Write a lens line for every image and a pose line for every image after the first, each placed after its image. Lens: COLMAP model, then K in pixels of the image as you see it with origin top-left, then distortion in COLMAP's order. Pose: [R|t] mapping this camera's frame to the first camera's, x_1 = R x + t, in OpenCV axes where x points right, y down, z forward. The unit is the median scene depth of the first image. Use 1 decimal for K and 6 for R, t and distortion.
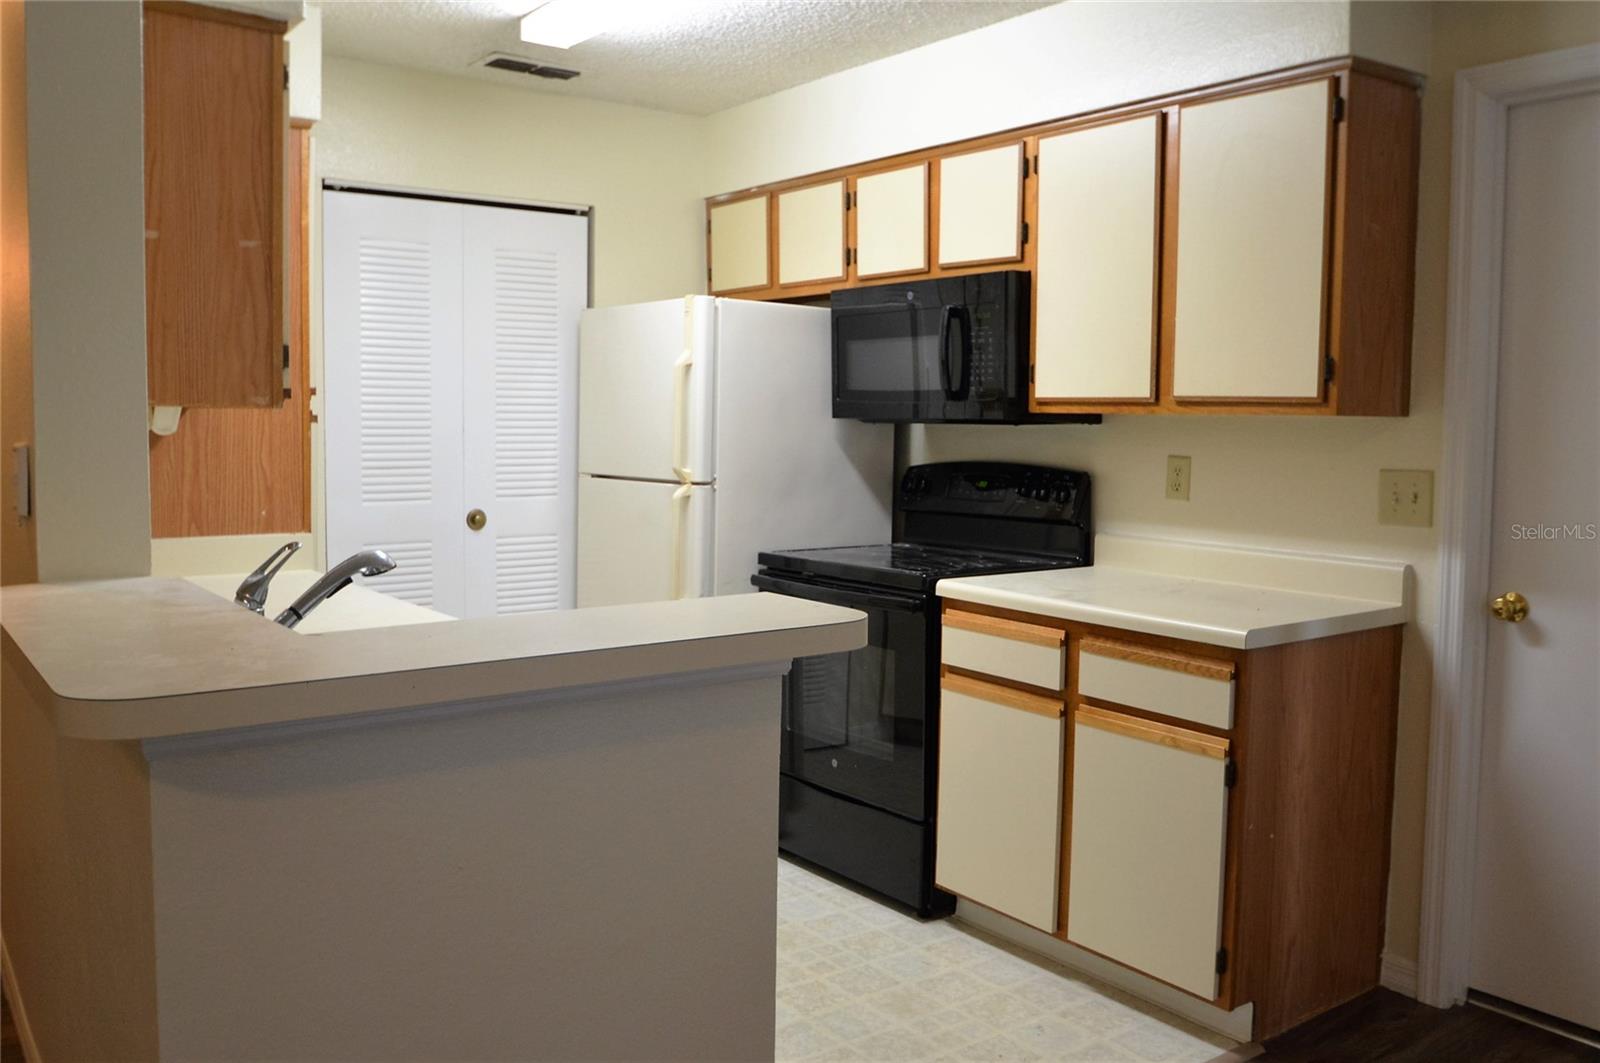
lens RADIAL K [[1316.7, 0, 798.7], [0, 1316.7, 510.2], [0, 0, 1]] dist [-0.056889, 0.008829]
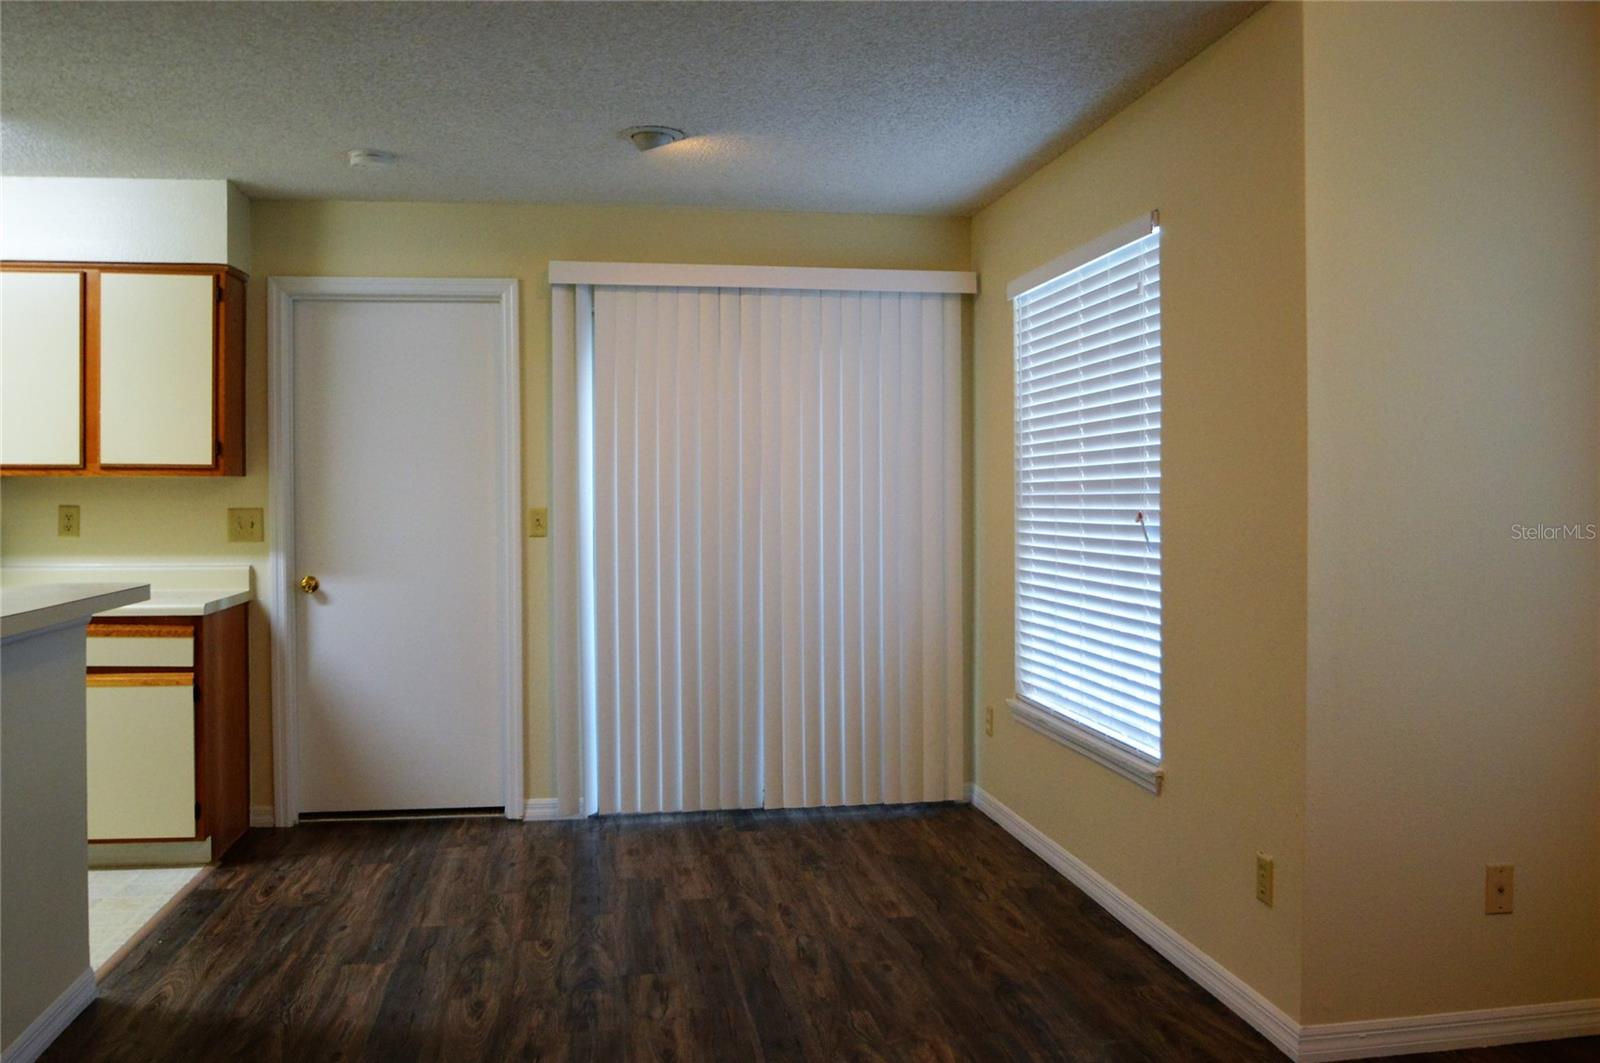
lens RADIAL K [[1316.7, 0, 798.7], [0, 1316.7, 510.2], [0, 0, 1]] dist [-0.056889, 0.008829]
pose [[0.460460, -0.022836, 0.887386, -0.710061], [0.067957, 0.997642, -0.009589, 0.036598], [-0.885075, 0.064719, 0.460927, -0.406730]]
